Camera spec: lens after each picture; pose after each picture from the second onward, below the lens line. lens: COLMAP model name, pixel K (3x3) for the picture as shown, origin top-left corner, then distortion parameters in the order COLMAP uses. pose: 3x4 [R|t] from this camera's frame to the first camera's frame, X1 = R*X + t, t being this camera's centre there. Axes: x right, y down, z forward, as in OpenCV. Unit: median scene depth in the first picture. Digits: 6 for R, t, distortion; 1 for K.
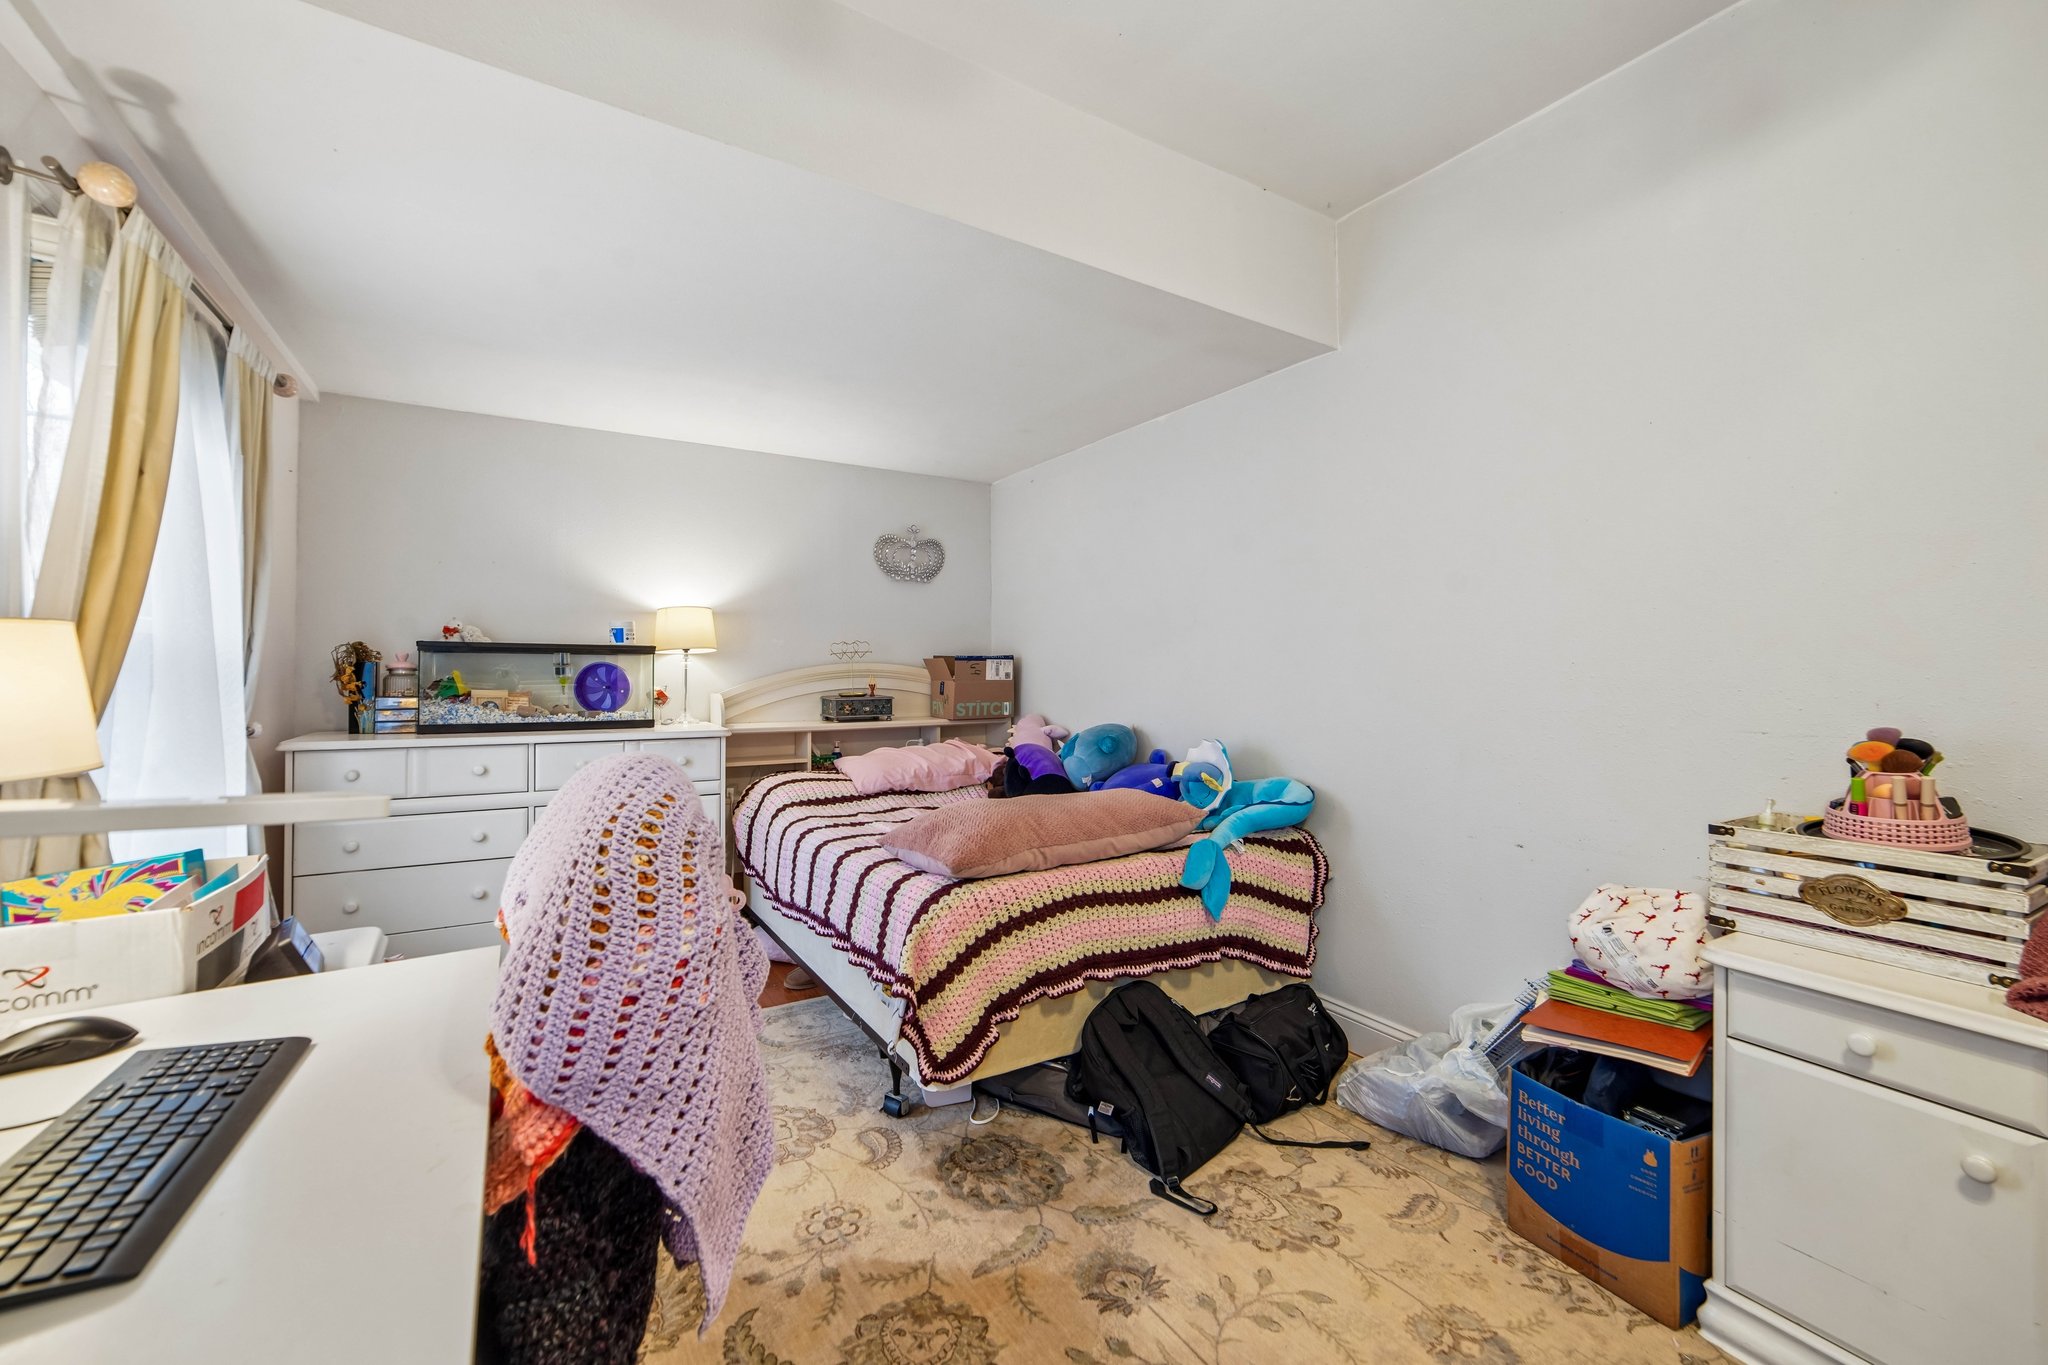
lens RADIAL K [[823.1, 0, 1026.3], [0, 823.1, 669.3], [0, 0, 1]] dist [-0.001515, 0.000537]
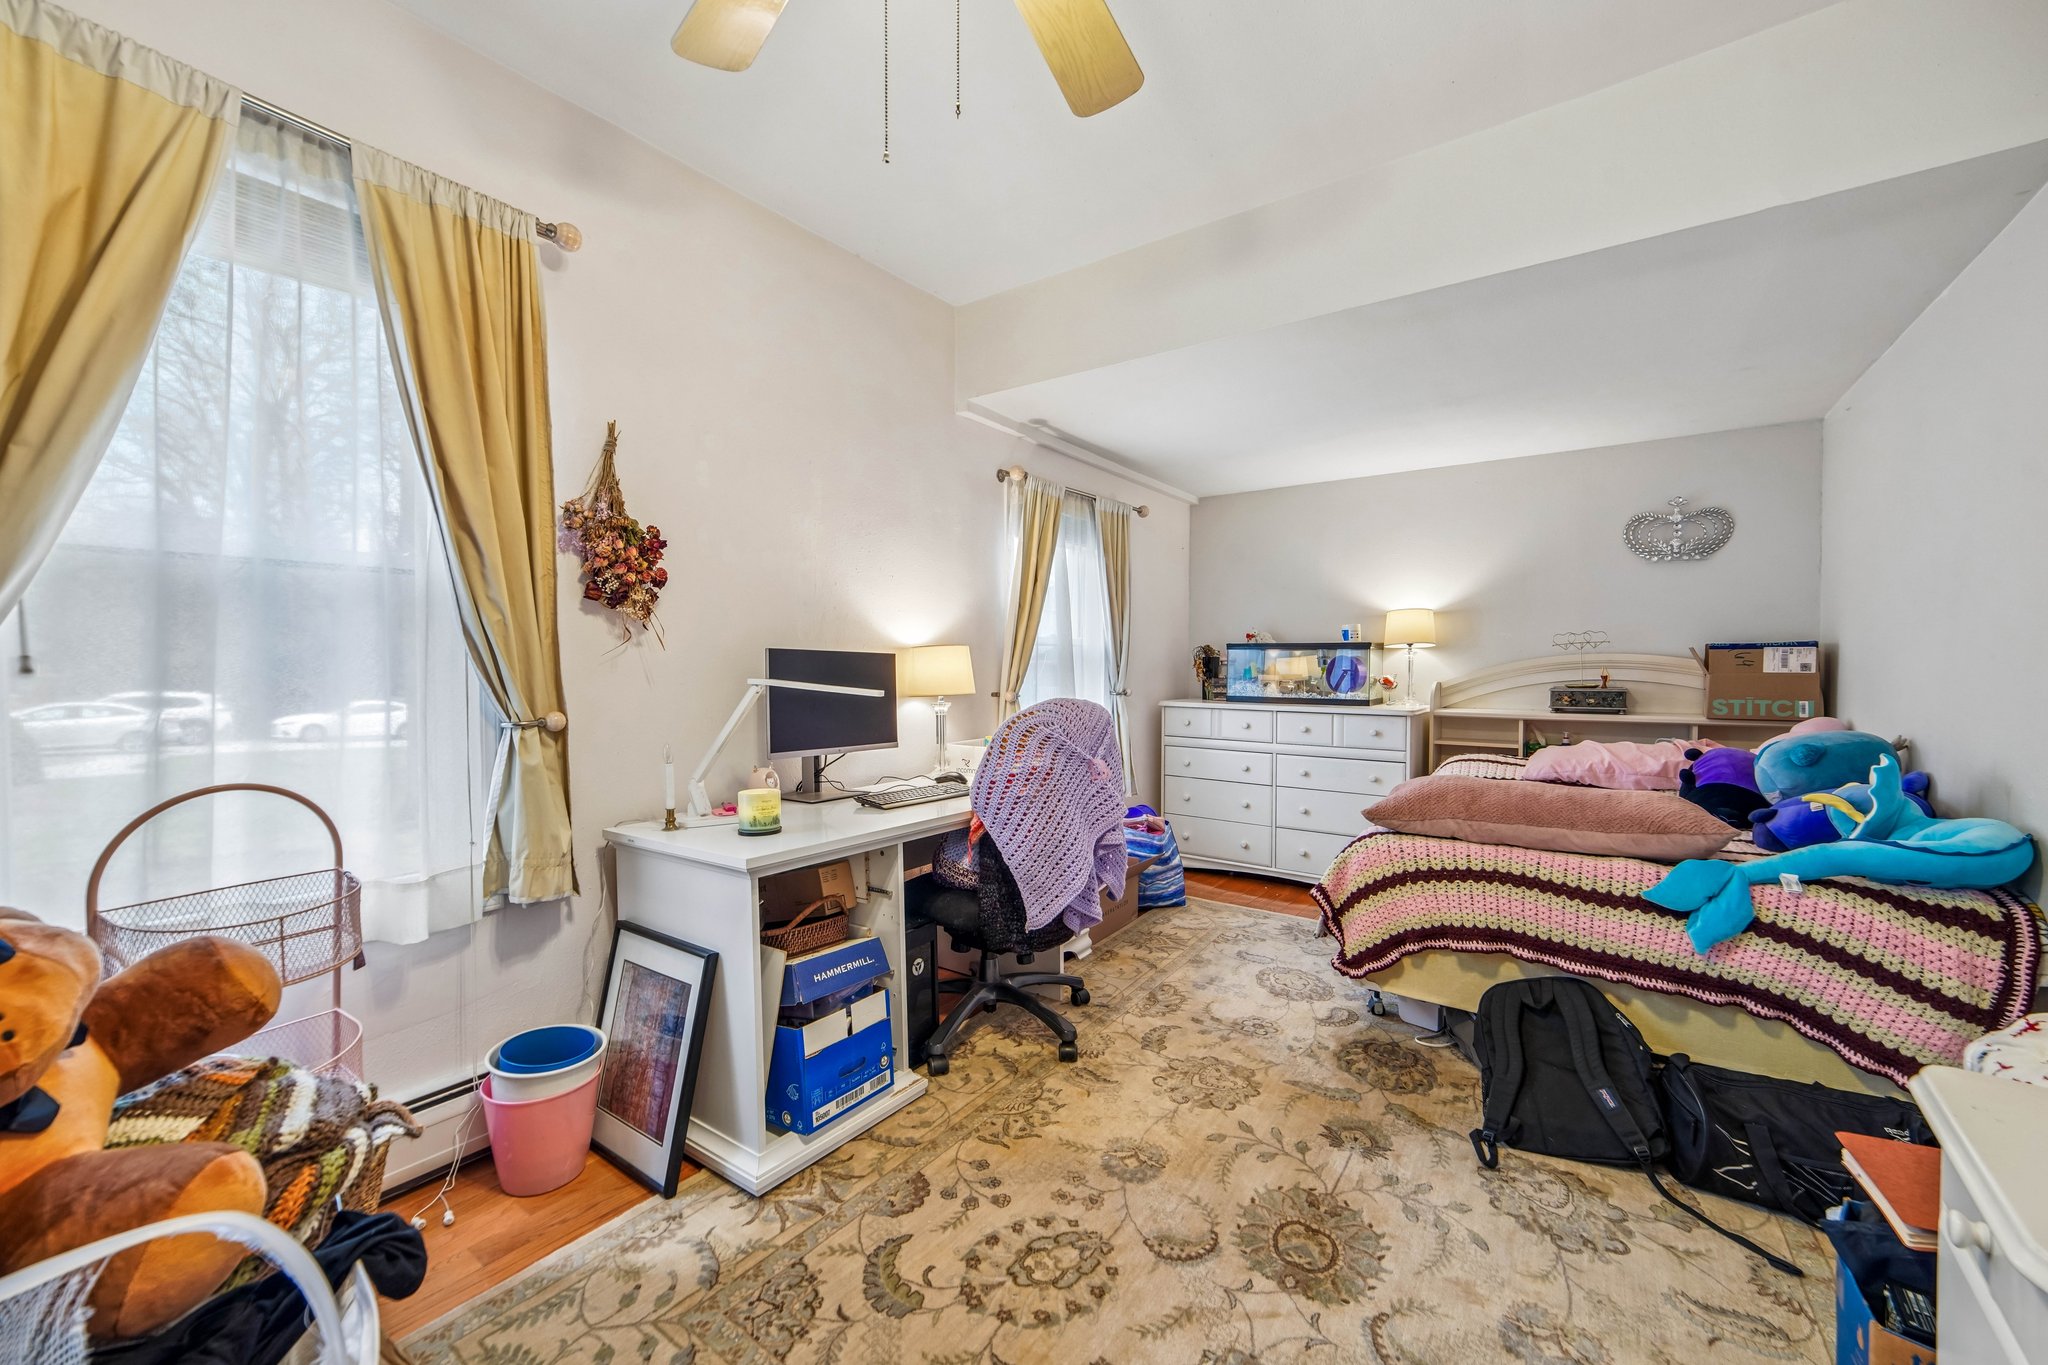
lens RADIAL K [[823.1, 0, 1027.9], [0, 823.1, 683.6], [0, 0, 1]] dist [-0.001515, 0.000537]
pose [[0.366955, 0.021542, -0.929989, 0.733356], [0.001789, 0.999714, 0.023863, 0.005446], [0.930237, -0.010420, 0.366812, 0.042578]]
